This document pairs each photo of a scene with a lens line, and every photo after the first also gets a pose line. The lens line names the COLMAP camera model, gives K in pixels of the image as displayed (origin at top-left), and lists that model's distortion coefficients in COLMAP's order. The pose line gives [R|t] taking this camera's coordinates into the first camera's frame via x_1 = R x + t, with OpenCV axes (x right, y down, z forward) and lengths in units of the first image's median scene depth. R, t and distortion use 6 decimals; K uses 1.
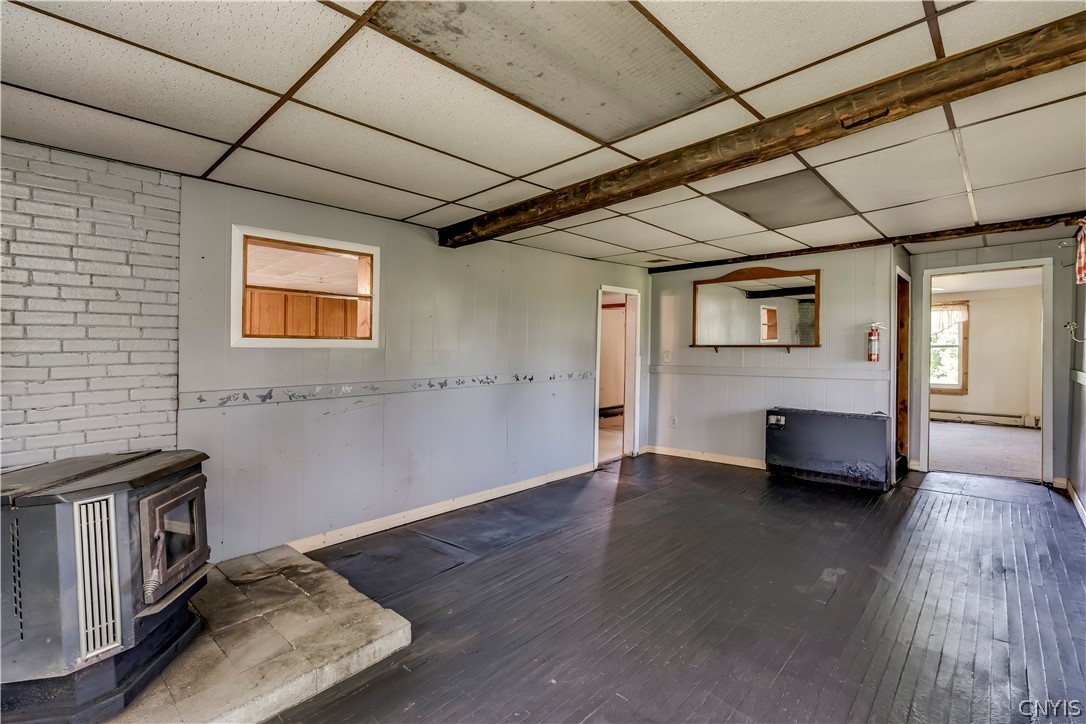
lens RADIAL K [[484.9, 0, 543.0], [0, 484.9, 362.0], [0, 0, 1]] dist [0.001197, 0.000735]
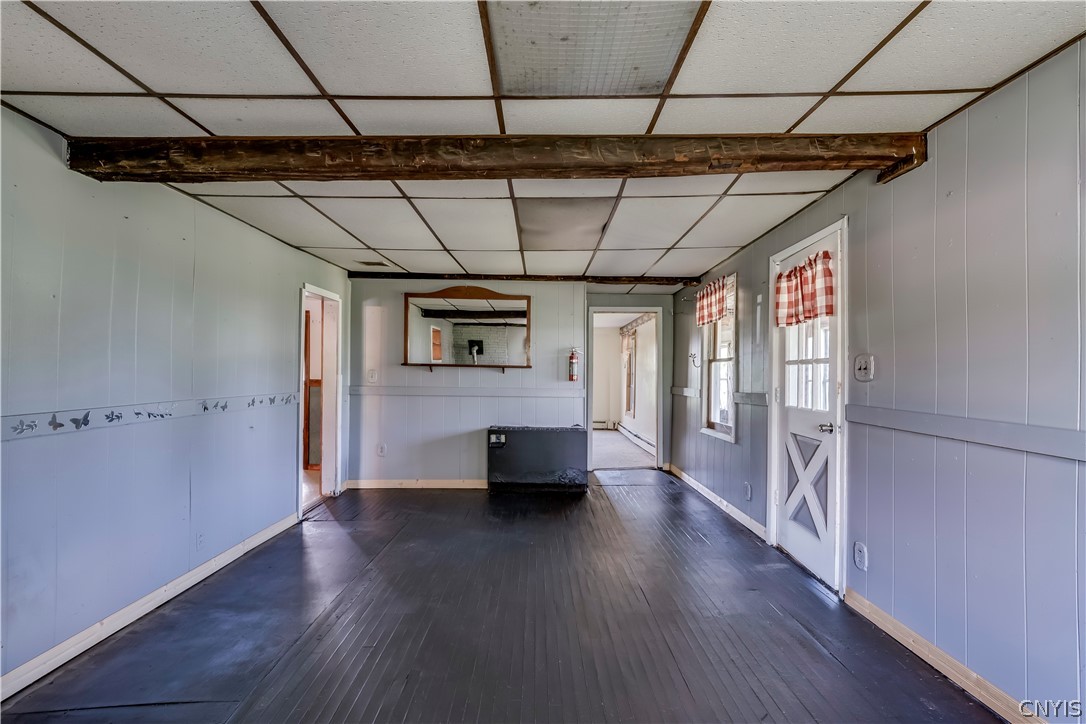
lens RADIAL K [[494.9, 0, 544.0], [0, 494.9, 387.8], [0, 0, 1]] dist [-0.003861, 0.000148]
pose [[0.722621, -0.008353, 0.691194, -0.204102], [0.001042, 0.999939, 0.010995, 0.001483], [-0.691244, -0.007225, 0.722585, 0.216819]]
